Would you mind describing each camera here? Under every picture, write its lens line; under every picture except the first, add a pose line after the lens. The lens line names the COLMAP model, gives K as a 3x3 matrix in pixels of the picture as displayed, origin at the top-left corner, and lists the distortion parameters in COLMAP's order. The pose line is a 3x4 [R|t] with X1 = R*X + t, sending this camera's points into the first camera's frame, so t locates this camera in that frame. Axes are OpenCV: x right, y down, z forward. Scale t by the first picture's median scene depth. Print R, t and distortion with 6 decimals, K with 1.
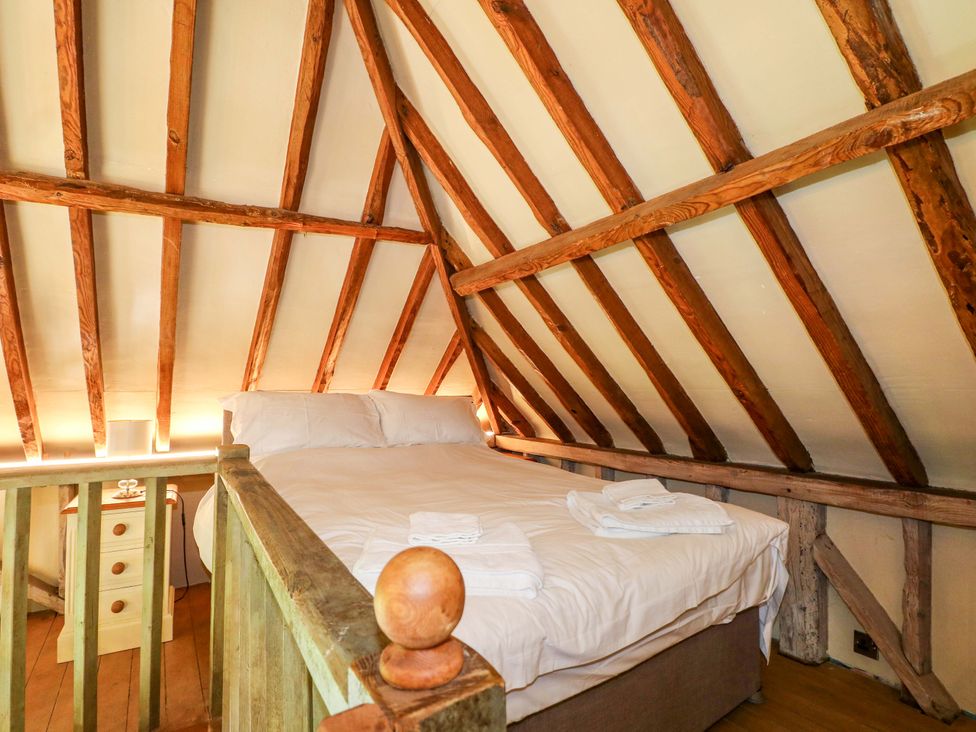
lens RADIAL K [[510.3, 0, 489.7], [0, 510.3, 360.8], [0, 0, 1]] dist [-0.001633, -0.011758]
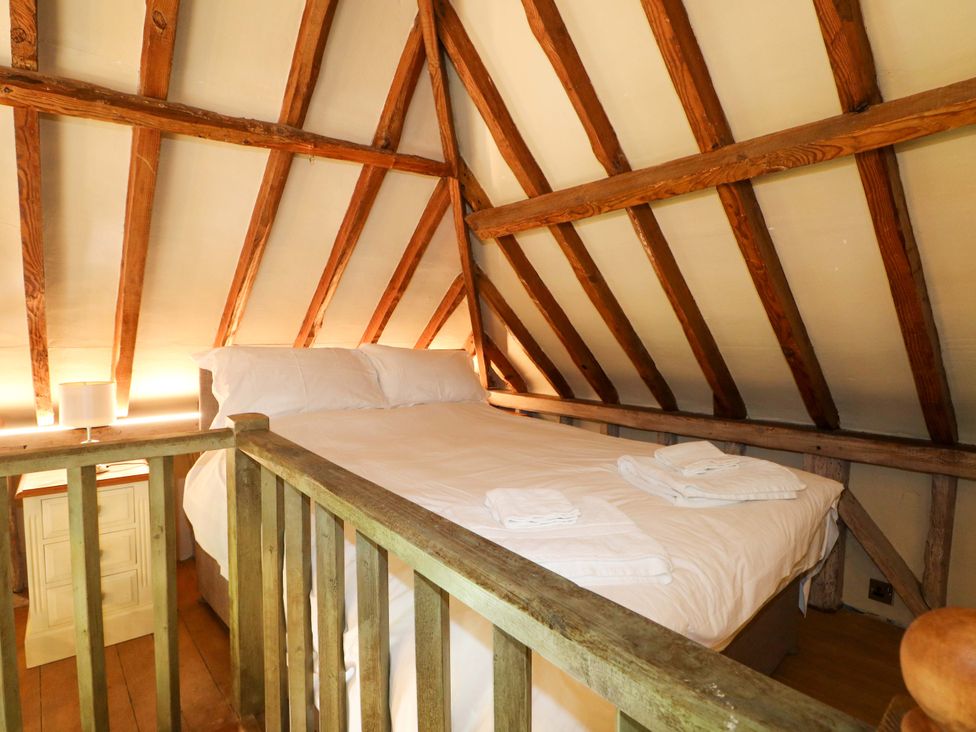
lens RADIAL K [[531.1, 0, 483.9], [0, 531.1, 365.2], [0, 0, 1]] dist [0.000048, -0.014176]
pose [[0.991024, -0.003288, 0.133642, -0.208941], [-0.011831, 0.993618, 0.112174, -0.016561], [-0.133158, -0.112748, 0.984661, 0.082489]]
